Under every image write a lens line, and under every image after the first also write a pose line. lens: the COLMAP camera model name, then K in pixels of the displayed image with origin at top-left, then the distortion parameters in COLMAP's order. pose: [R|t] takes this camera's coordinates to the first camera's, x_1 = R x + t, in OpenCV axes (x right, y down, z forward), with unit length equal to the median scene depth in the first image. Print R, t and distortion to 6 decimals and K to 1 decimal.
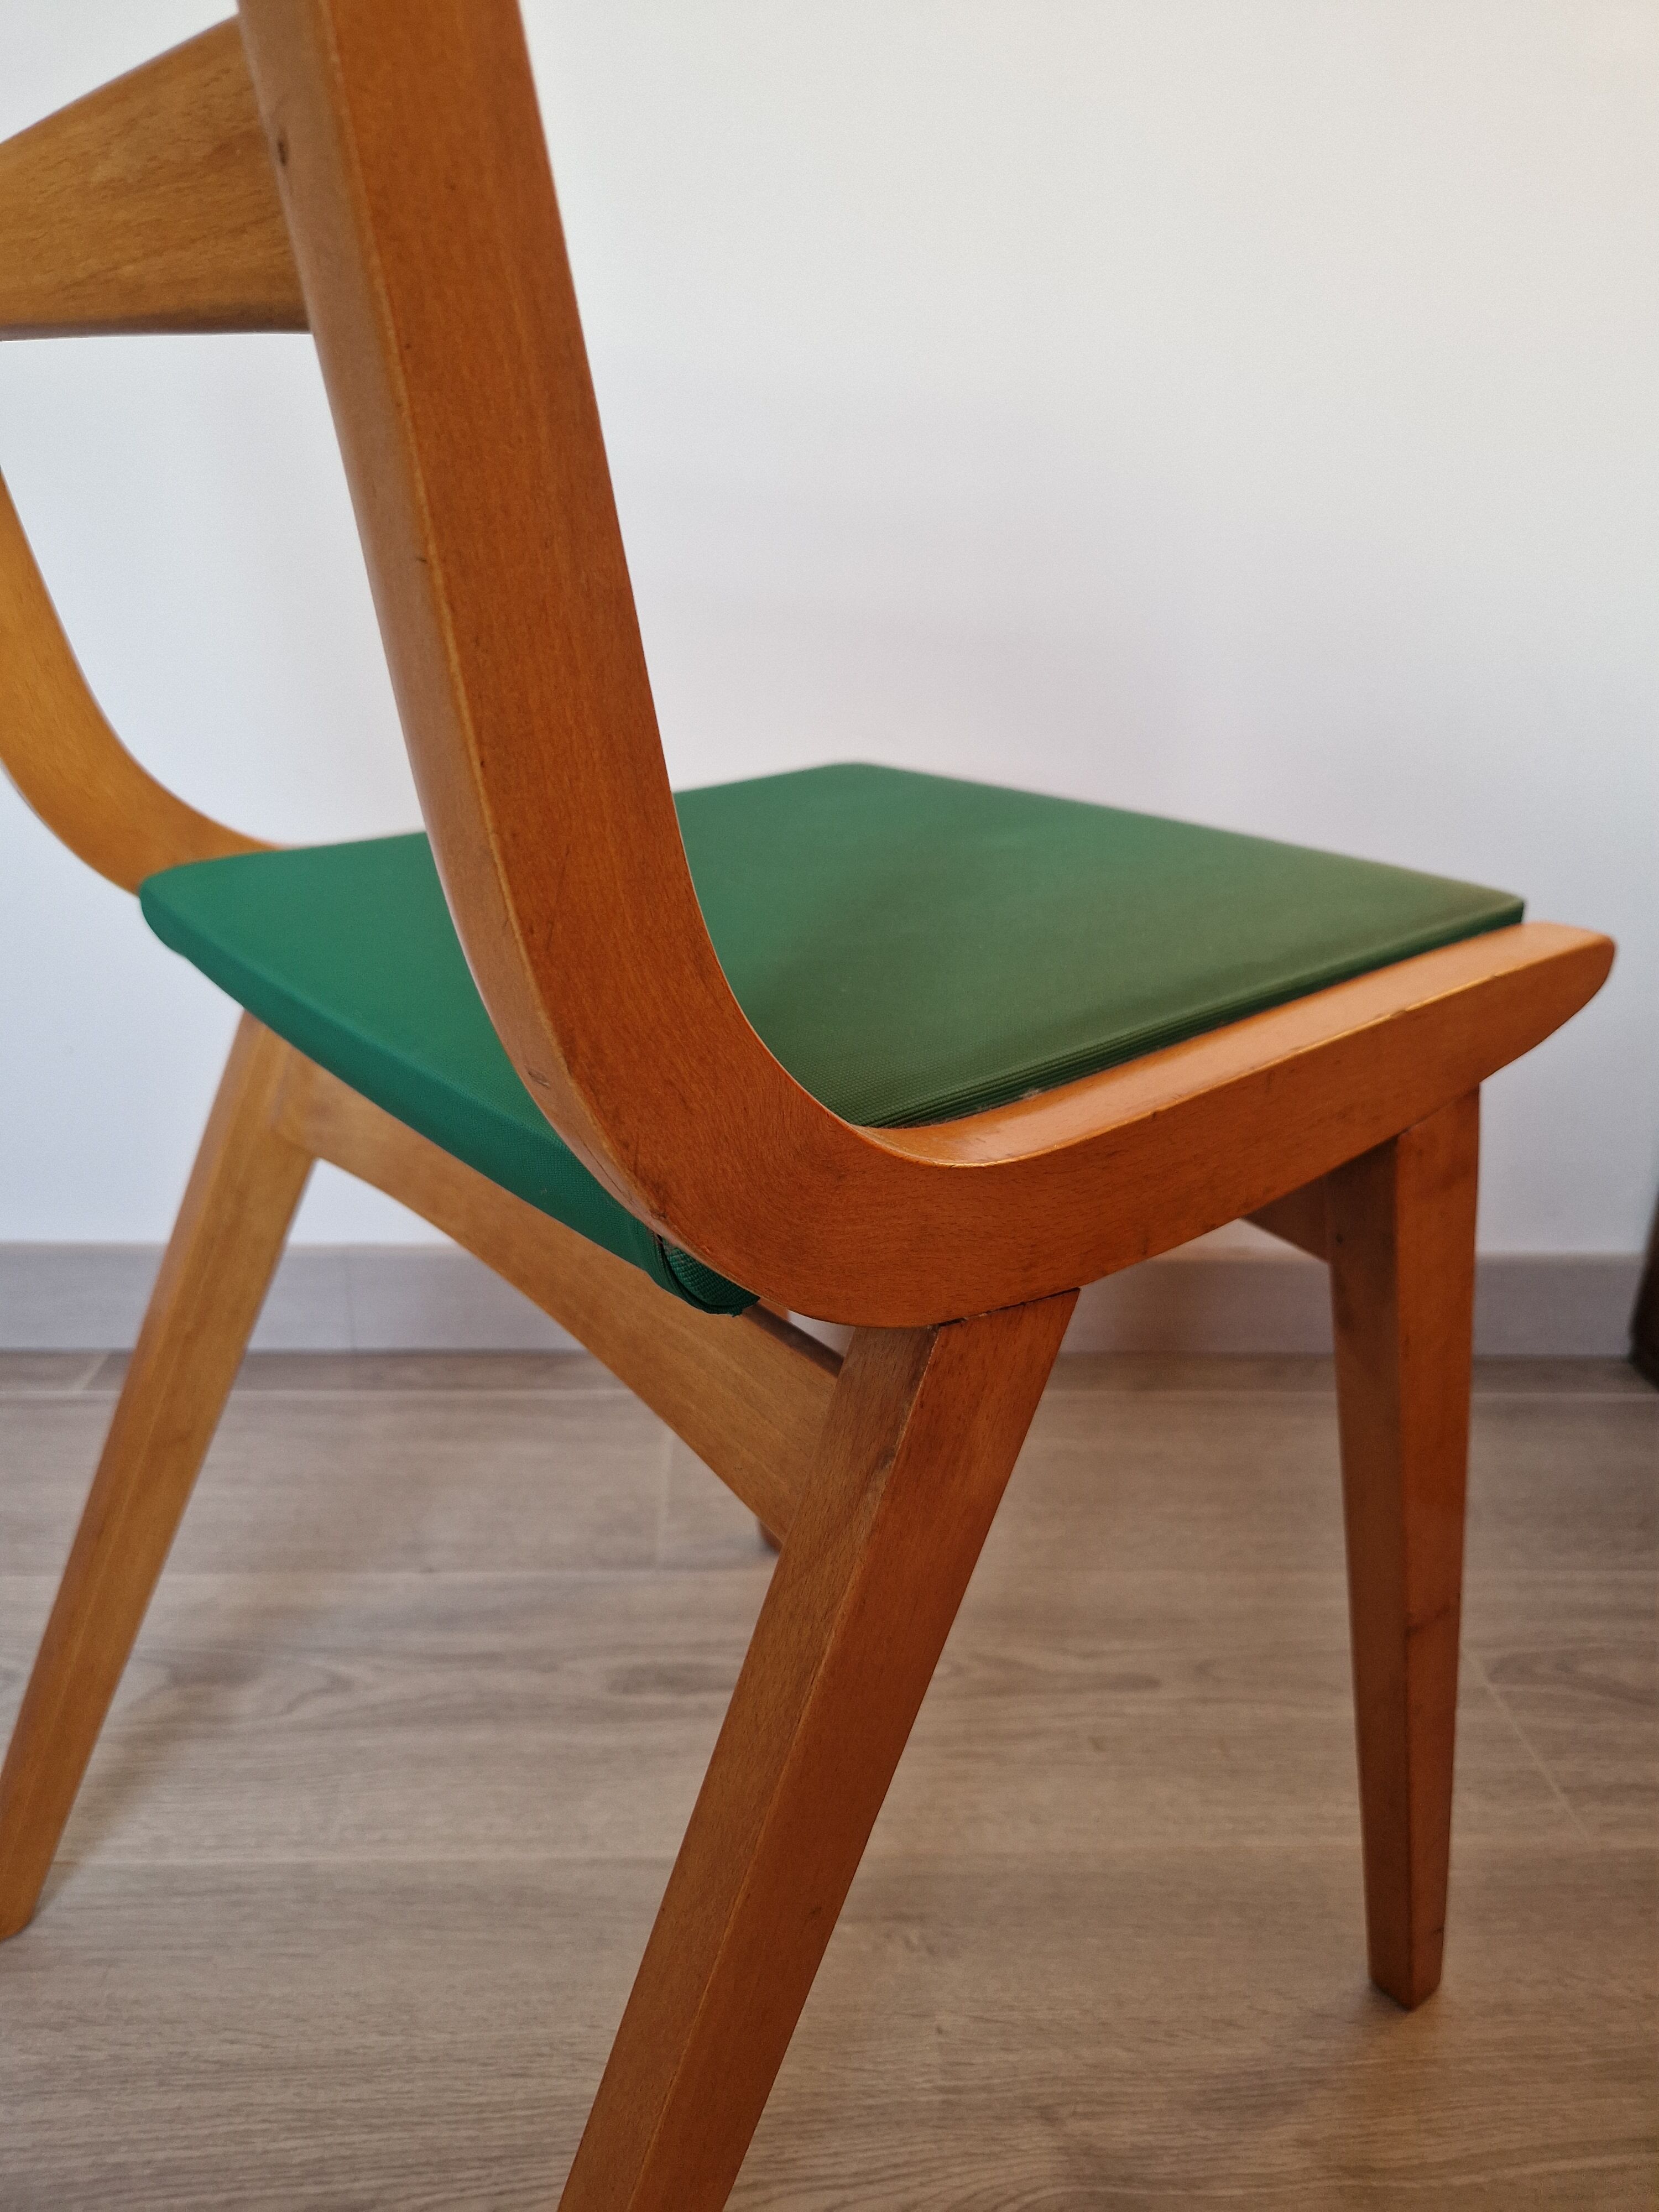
lens RADIAL K [[1562.1, 0, 859.7], [0, 1562.1, 1066.5], [0, 0, 1]] dist [0.055594, -0.057301]
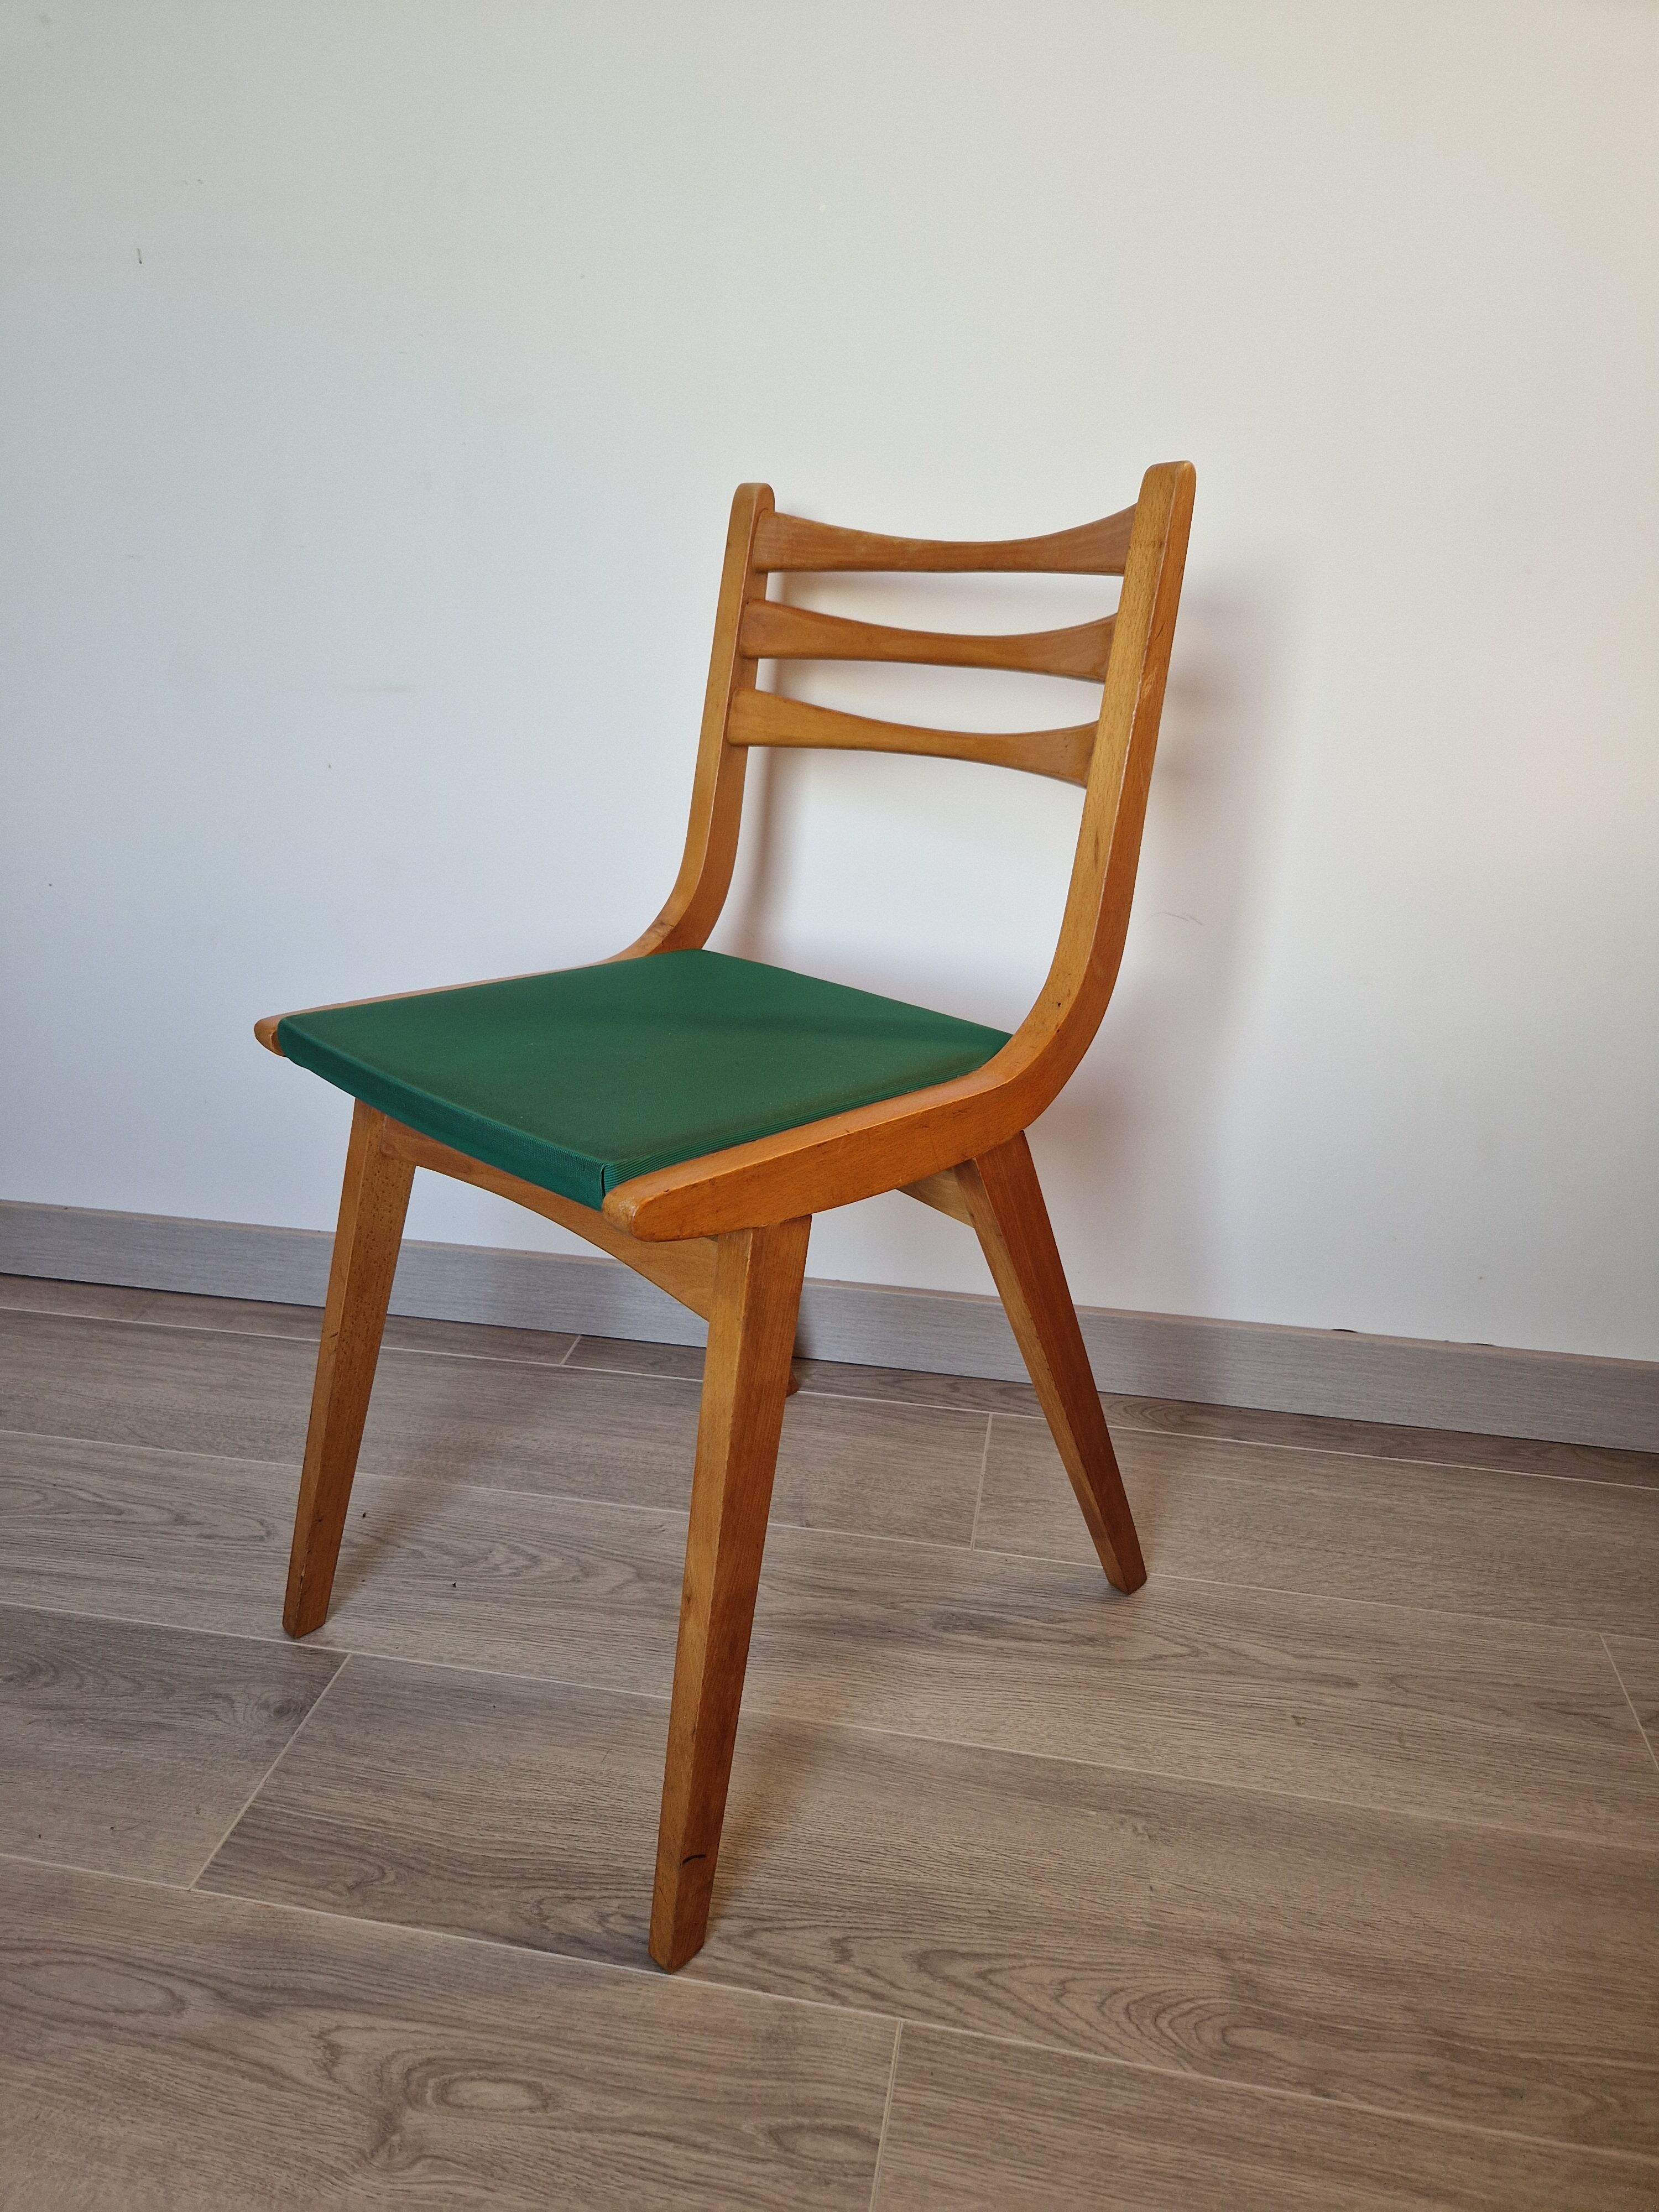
lens RADIAL K [[1562.1, 0, 822.4], [0, 1562.1, 1109.8], [0, 0, 1]] dist [0.055594, -0.057301]
pose [[0.969702, 0.063353, -0.235935, 0.048387], [-0.055563, 0.997673, 0.039526, -0.118838], [0.237890, -0.025219, 0.970965, -0.392567]]
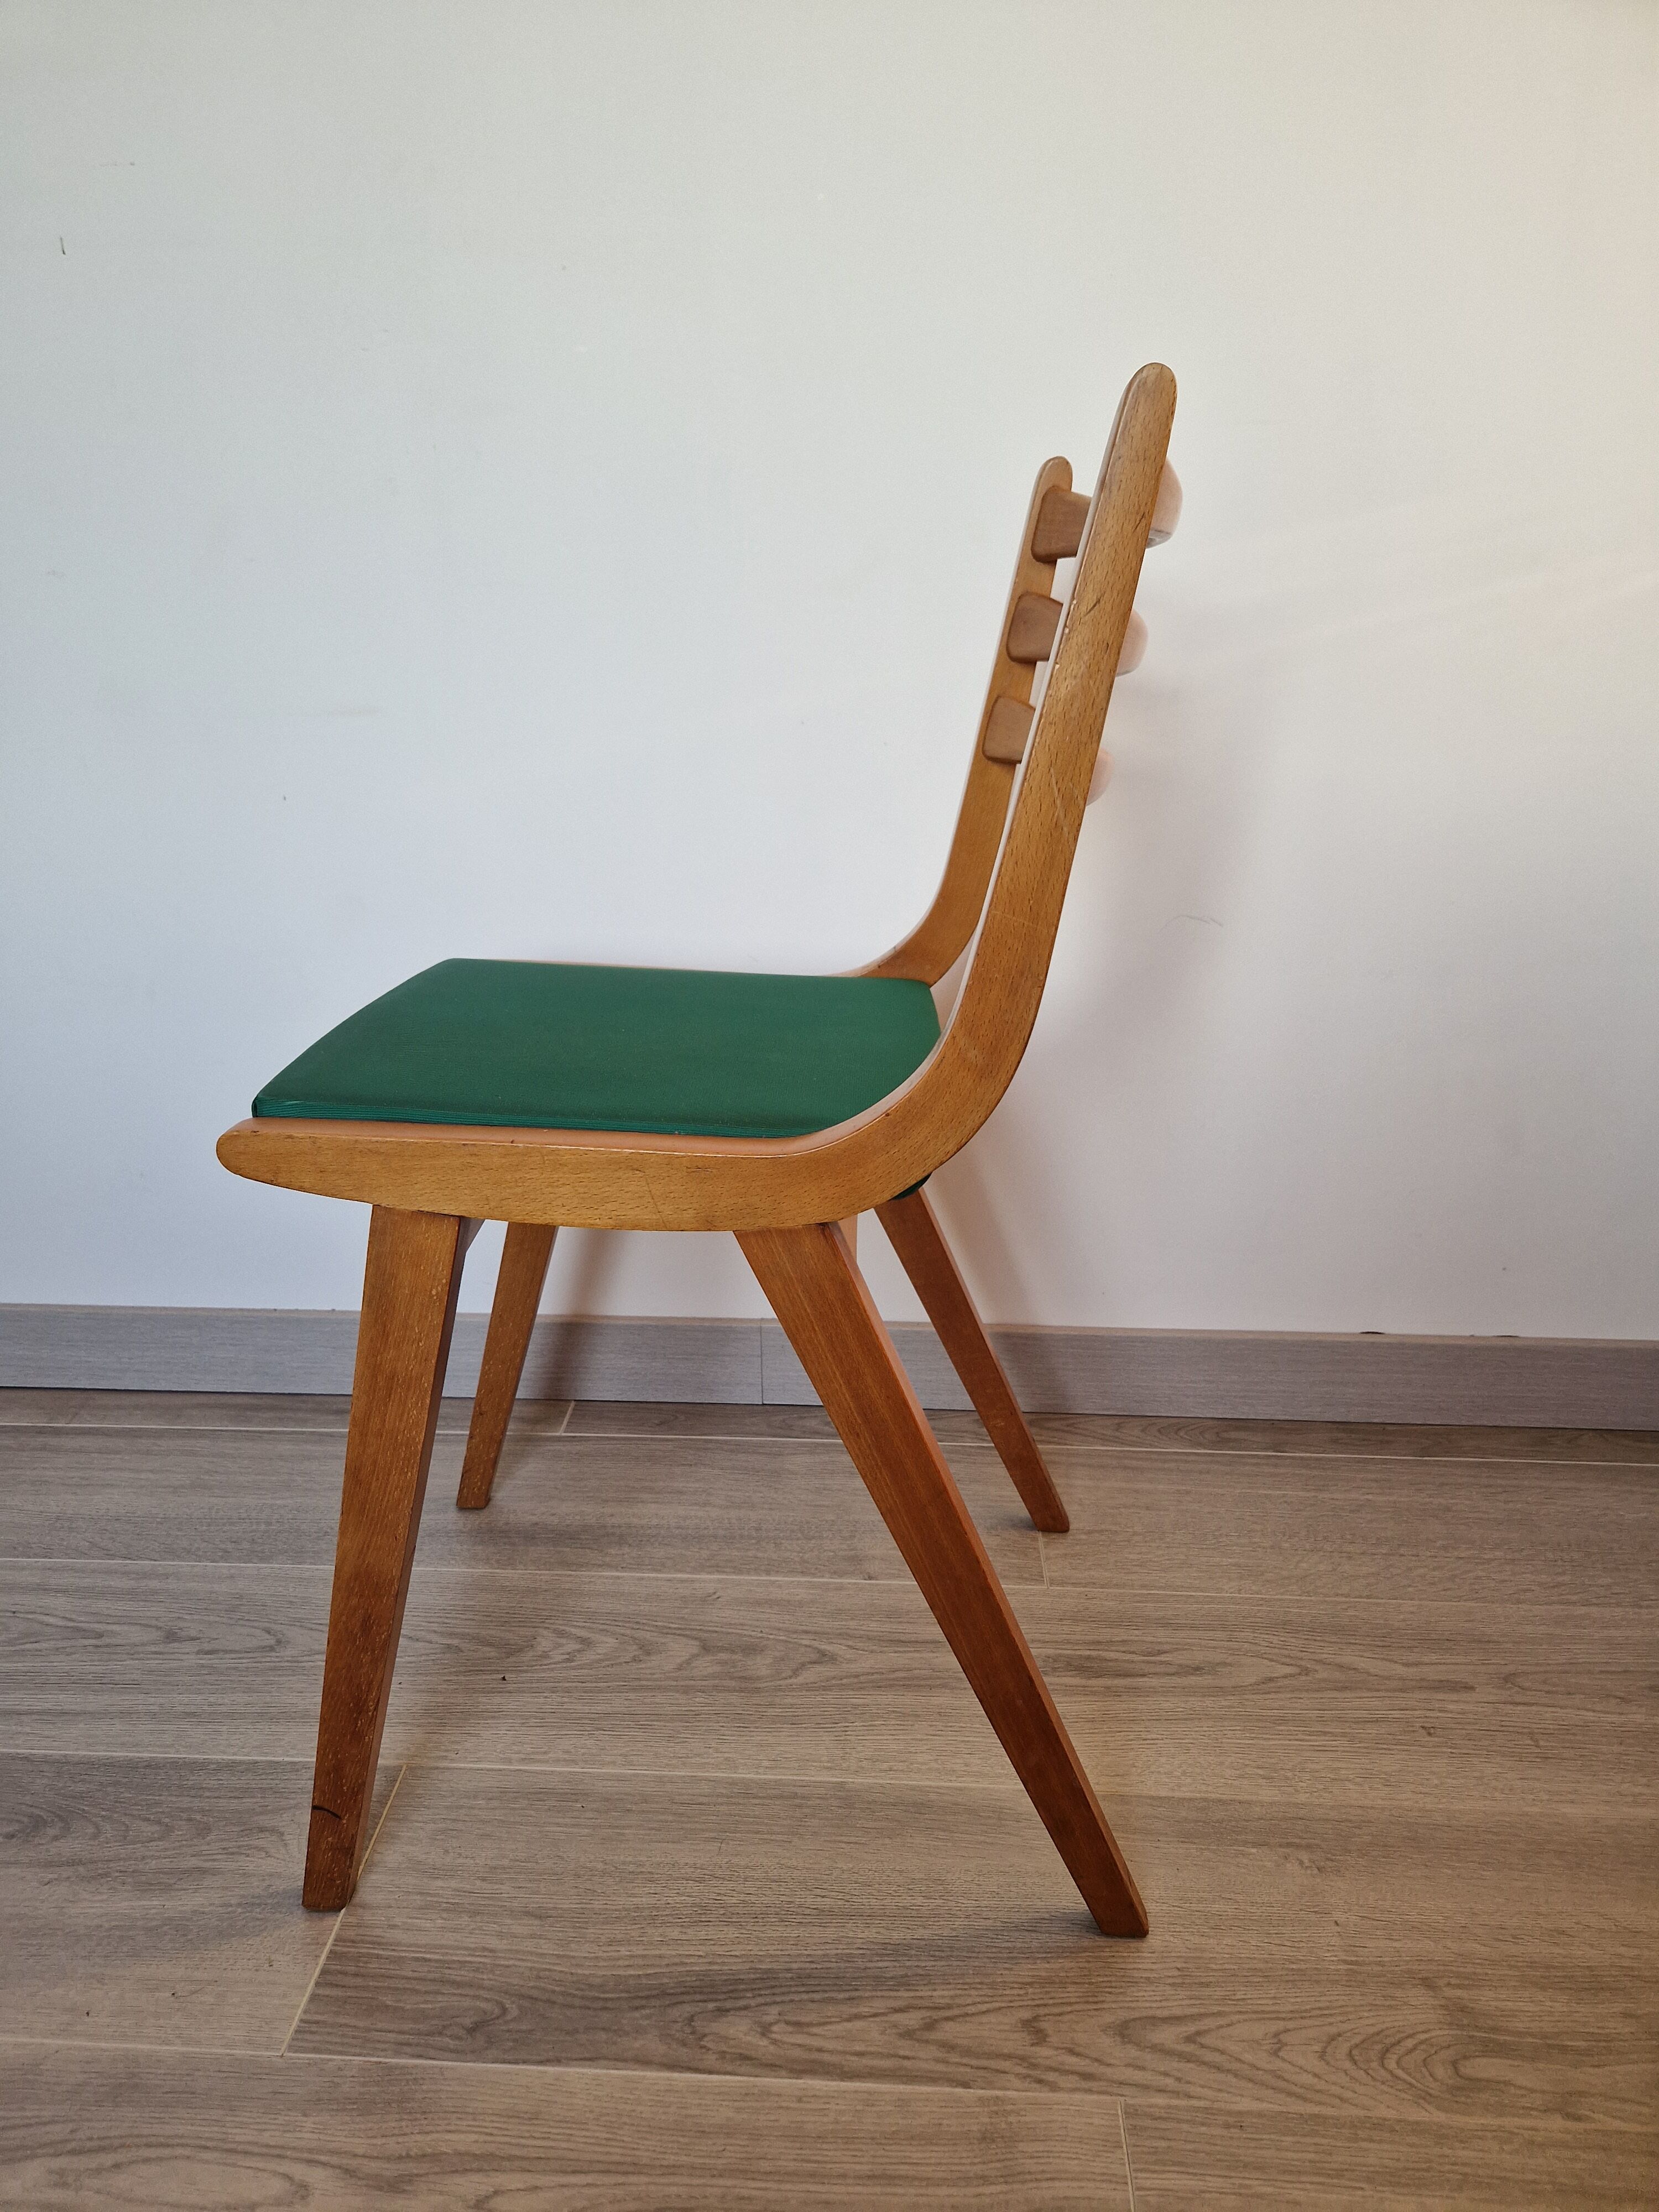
lens RADIAL K [[1562.1, 0, 820.3], [0, 1562.1, 1113.8], [0, 0, 1]] dist [0.055594, -0.057301]
pose [[0.993247, -0.001179, -0.116011, -0.204551], [0.000435, 0.999979, -0.006437, -0.062828], [0.116016, 0.006343, 0.993227, -0.349675]]
